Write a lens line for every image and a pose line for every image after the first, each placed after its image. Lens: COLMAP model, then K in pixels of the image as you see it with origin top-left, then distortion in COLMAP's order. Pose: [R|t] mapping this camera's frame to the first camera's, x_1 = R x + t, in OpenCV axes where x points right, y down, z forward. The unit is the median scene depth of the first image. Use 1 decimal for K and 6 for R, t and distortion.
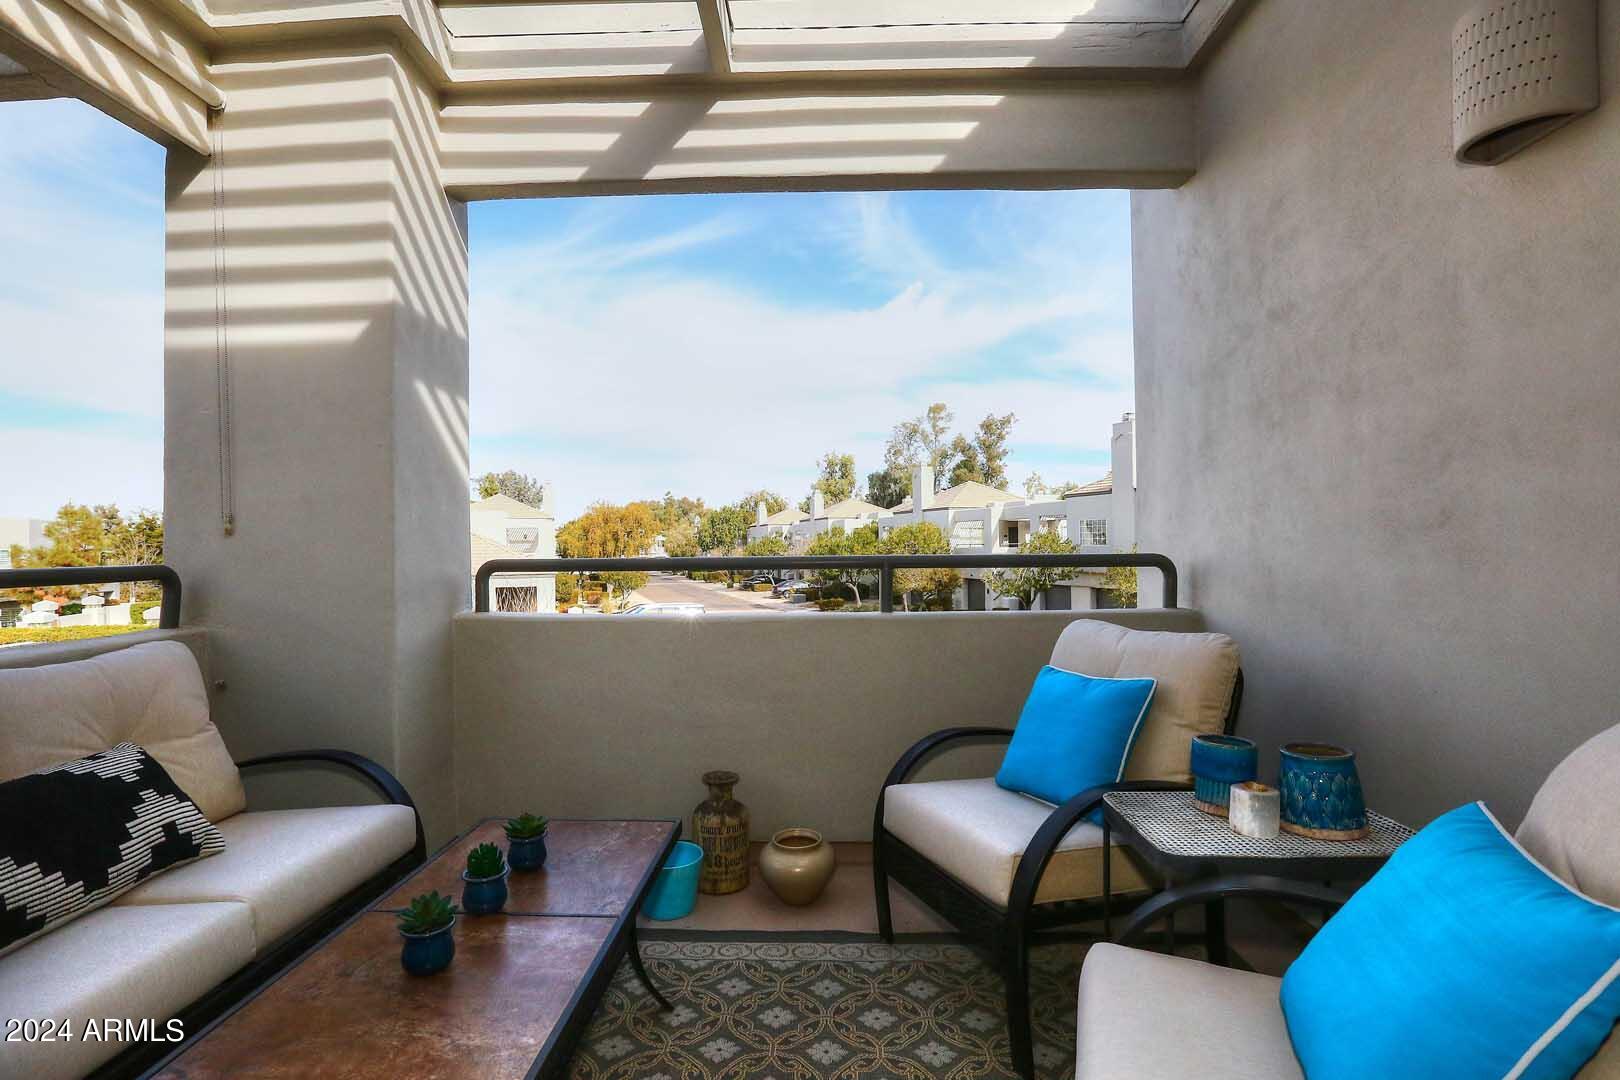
lens RADIAL K [[774.1, 0, 807.2], [0, 774.1, 536.3], [0, 0, 1]] dist [-0.056741, 0.022773]
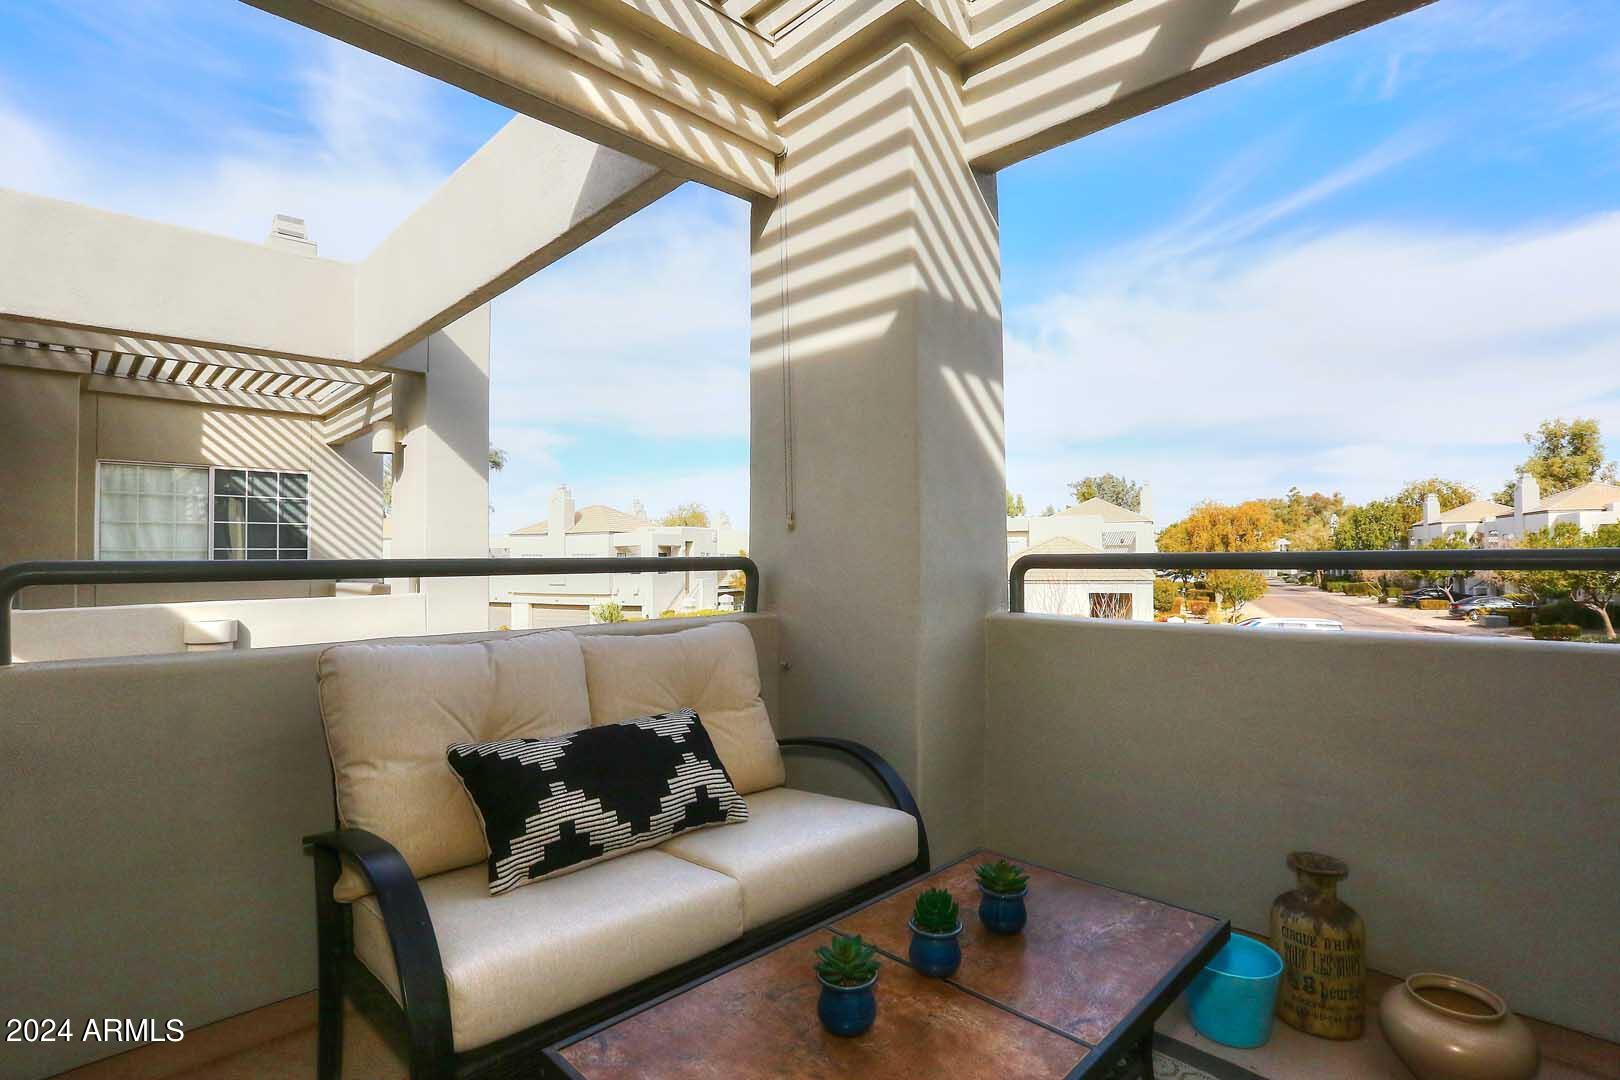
lens RADIAL K [[774.1, 0, 807.2], [0, 774.1, 536.3], [0, 0, 1]] dist [-0.056741, 0.022773]
pose [[0.726335, -0.013521, -0.687207, 0.027404], [0.006868, 0.999899, -0.012414, 0.020515], [0.687306, 0.004297, 0.726355, 0.187821]]
